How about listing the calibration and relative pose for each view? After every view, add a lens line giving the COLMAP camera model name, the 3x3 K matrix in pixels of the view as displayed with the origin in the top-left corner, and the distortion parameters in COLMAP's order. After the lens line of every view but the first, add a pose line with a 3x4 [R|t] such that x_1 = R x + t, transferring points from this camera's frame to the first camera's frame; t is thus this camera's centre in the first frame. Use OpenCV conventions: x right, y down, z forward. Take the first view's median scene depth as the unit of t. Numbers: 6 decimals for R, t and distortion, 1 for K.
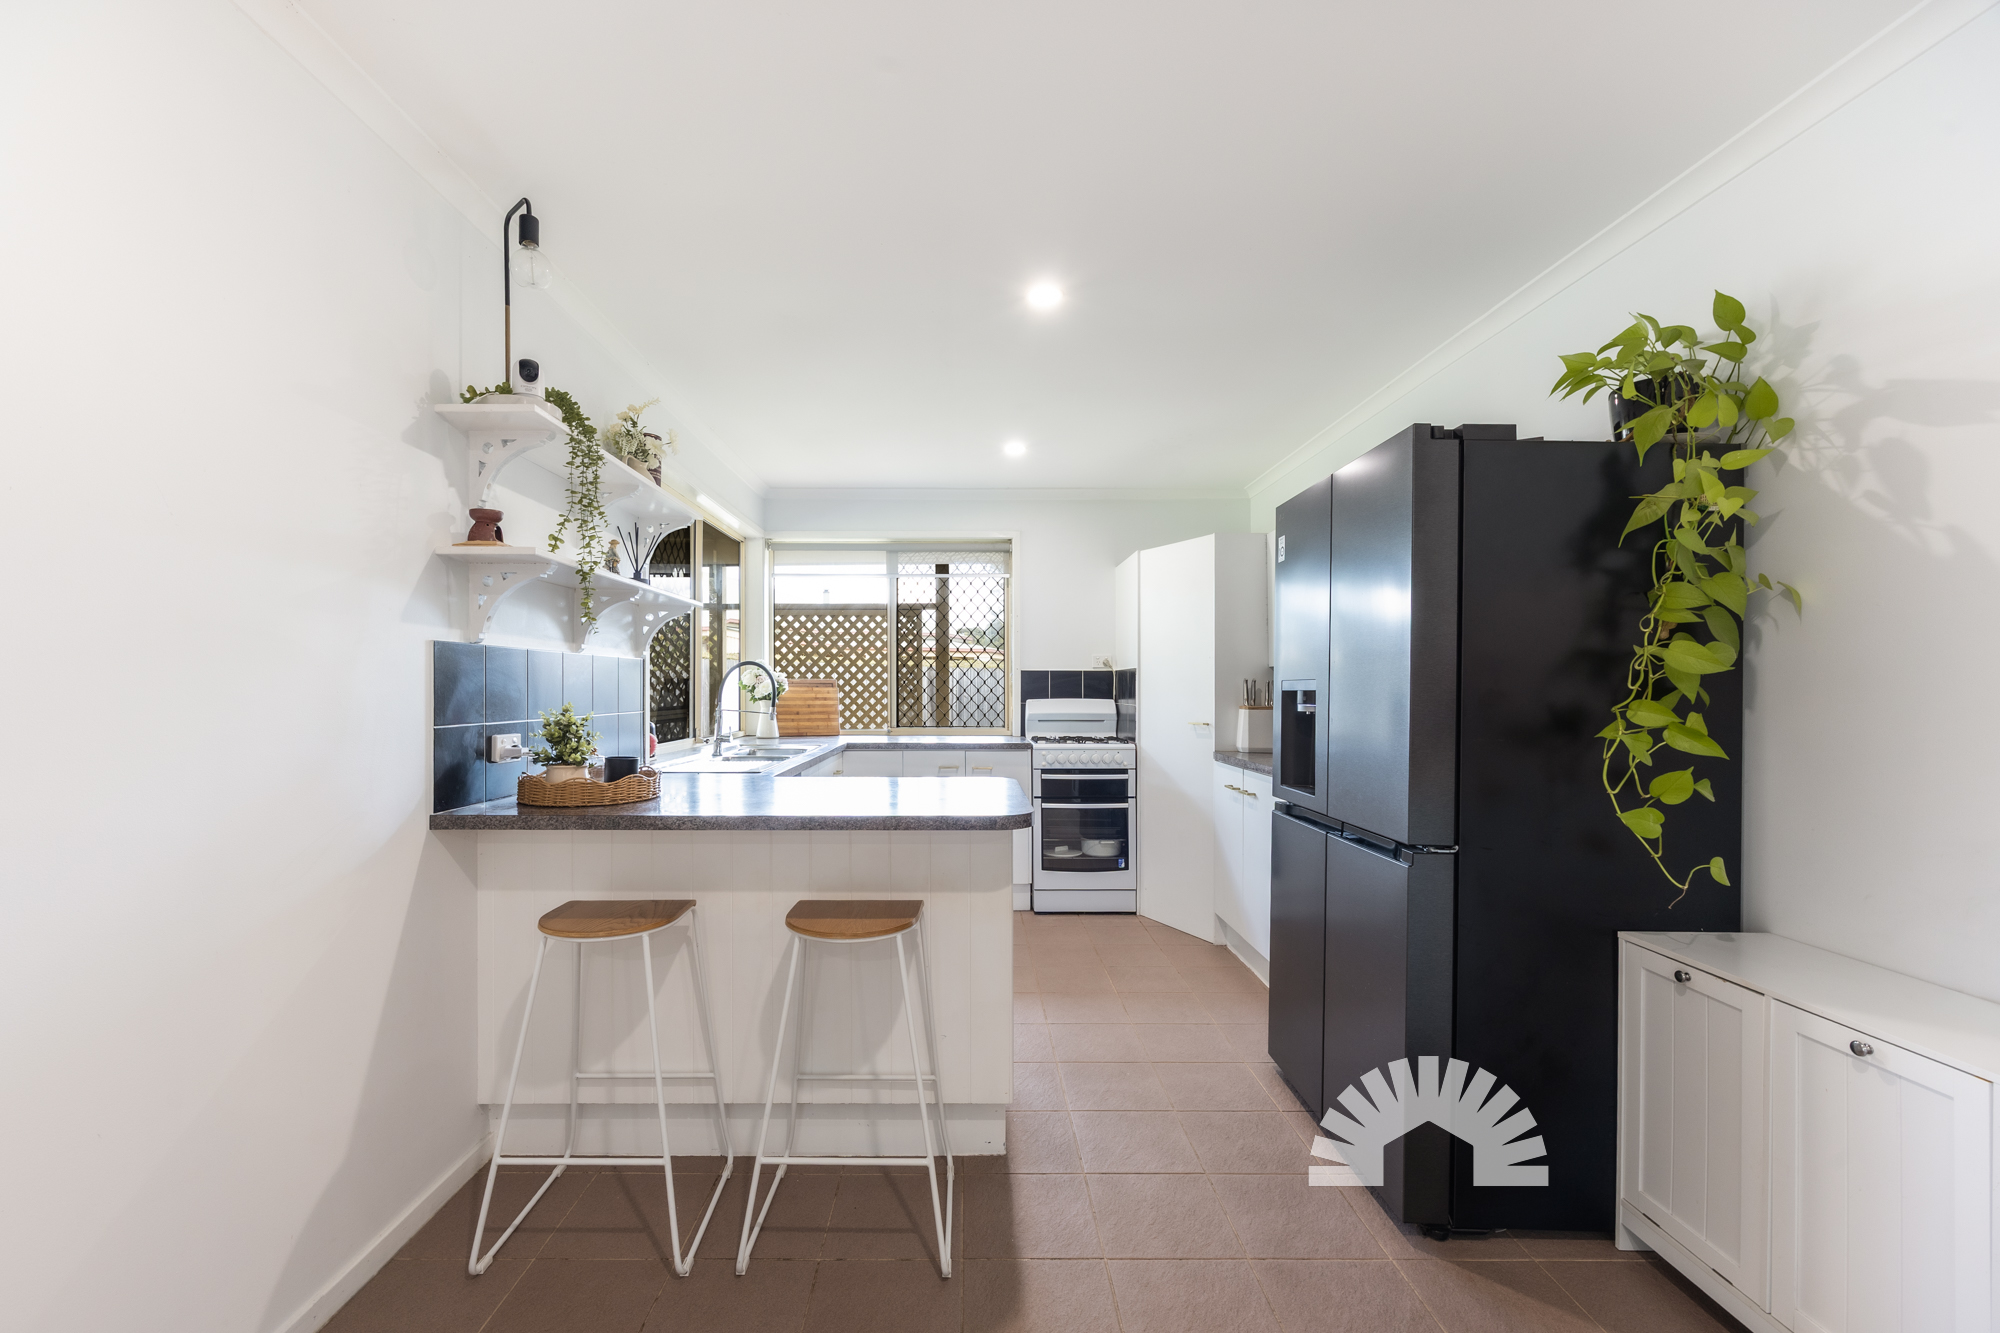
lens RADIAL K [[769.3, 0, 1000.0], [0, 769.3, 666.5], [0, 0, 1]] dist [-0.001281, -0.000037]
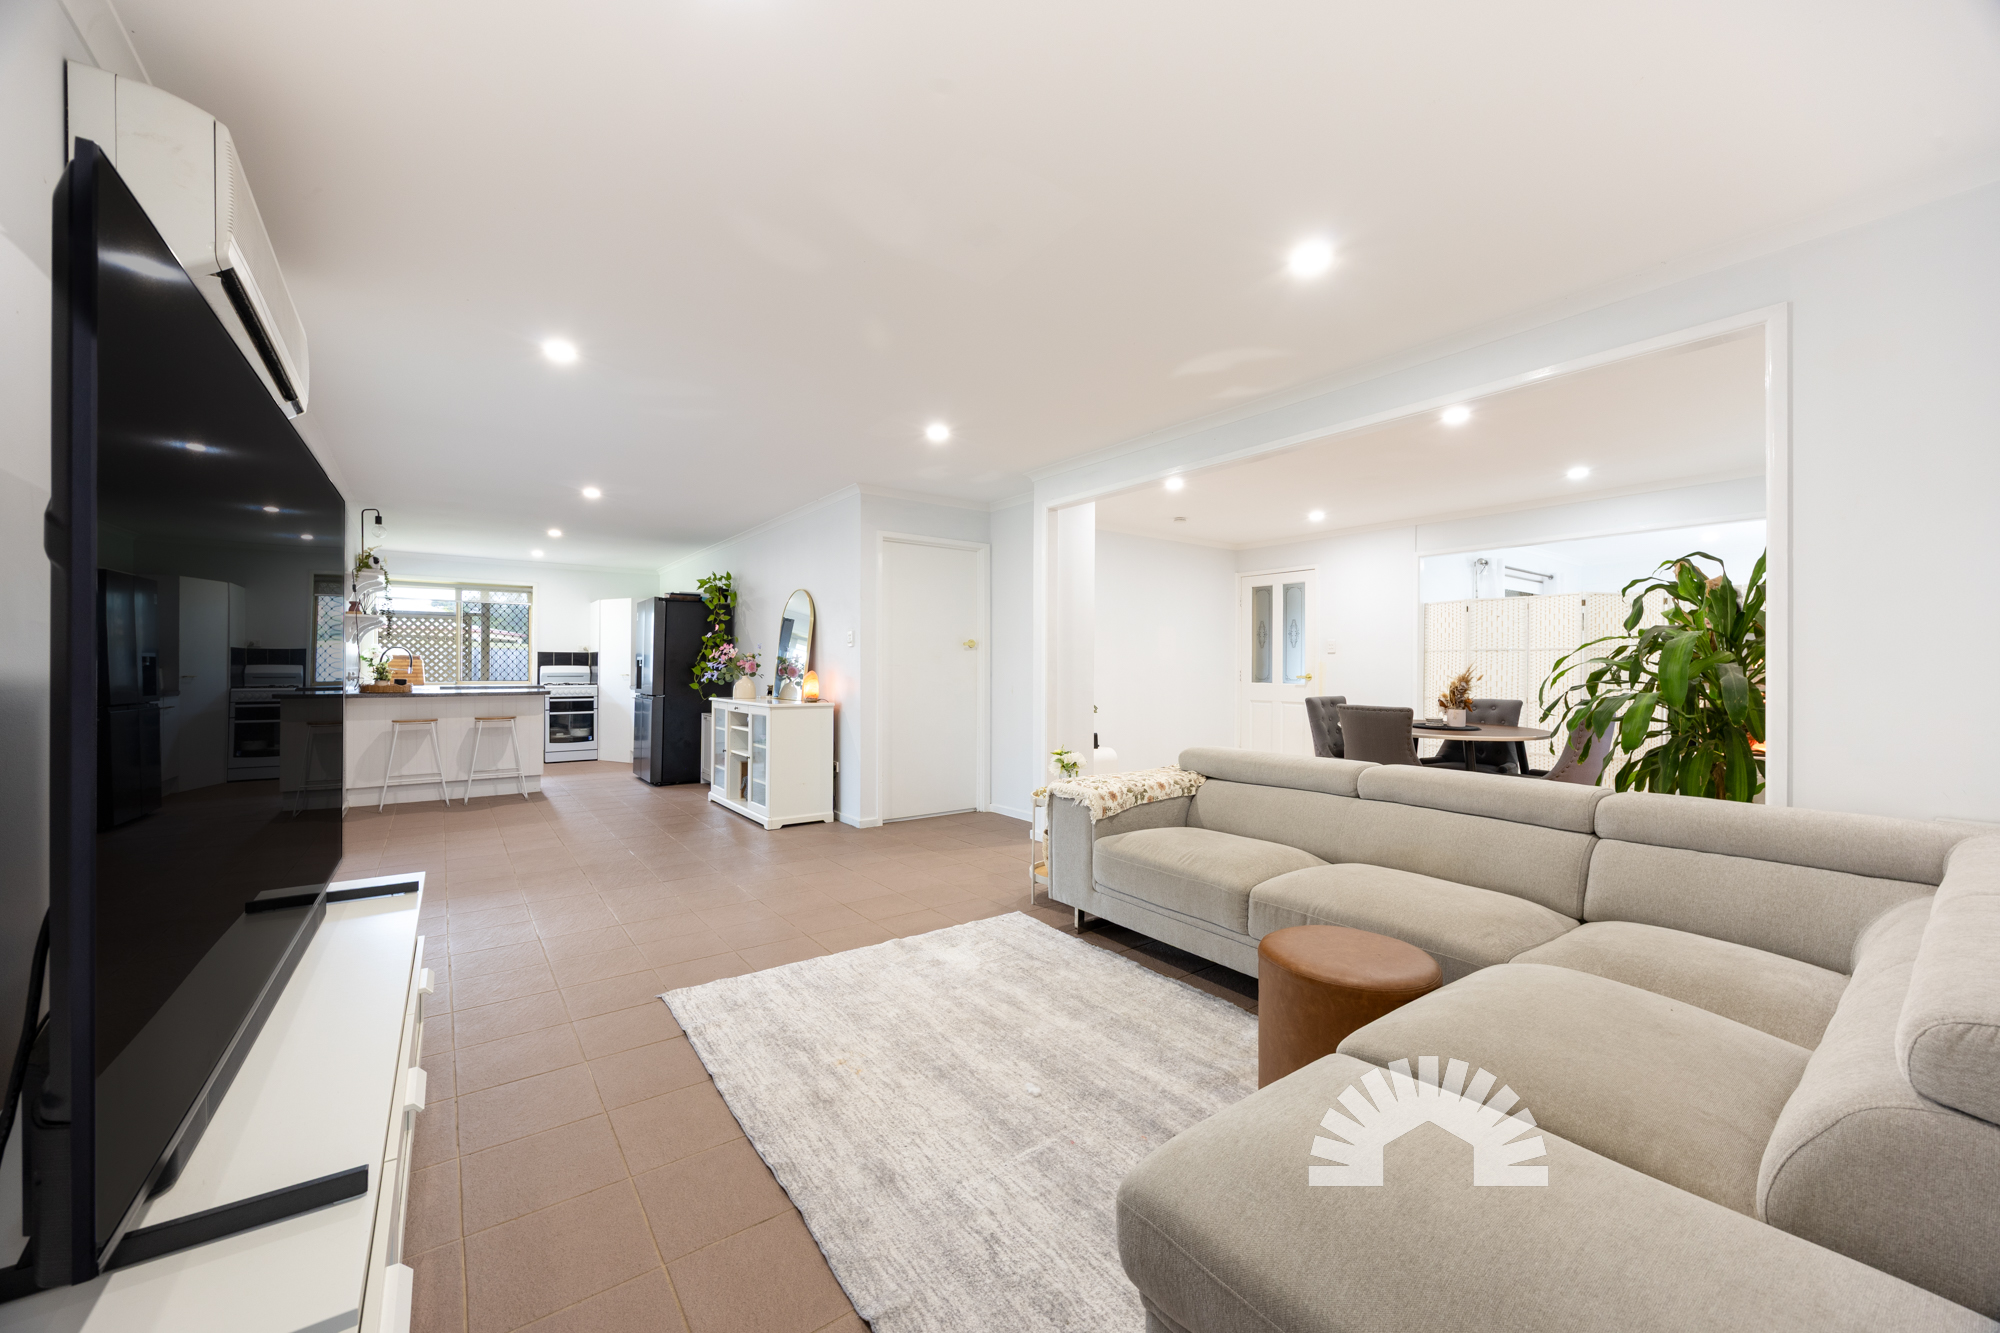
lens RADIAL K [[769.3, 0, 1000.0], [0, 769.3, 666.5], [0, 0, 1]] dist [-0.001281, -0.000037]
pose [[0.829592, 0.001797, 0.558367, -0.104638], [-0.016210, 0.999651, 0.020865, -0.020024], [-0.558135, -0.026361, 0.829331, -1.522861]]
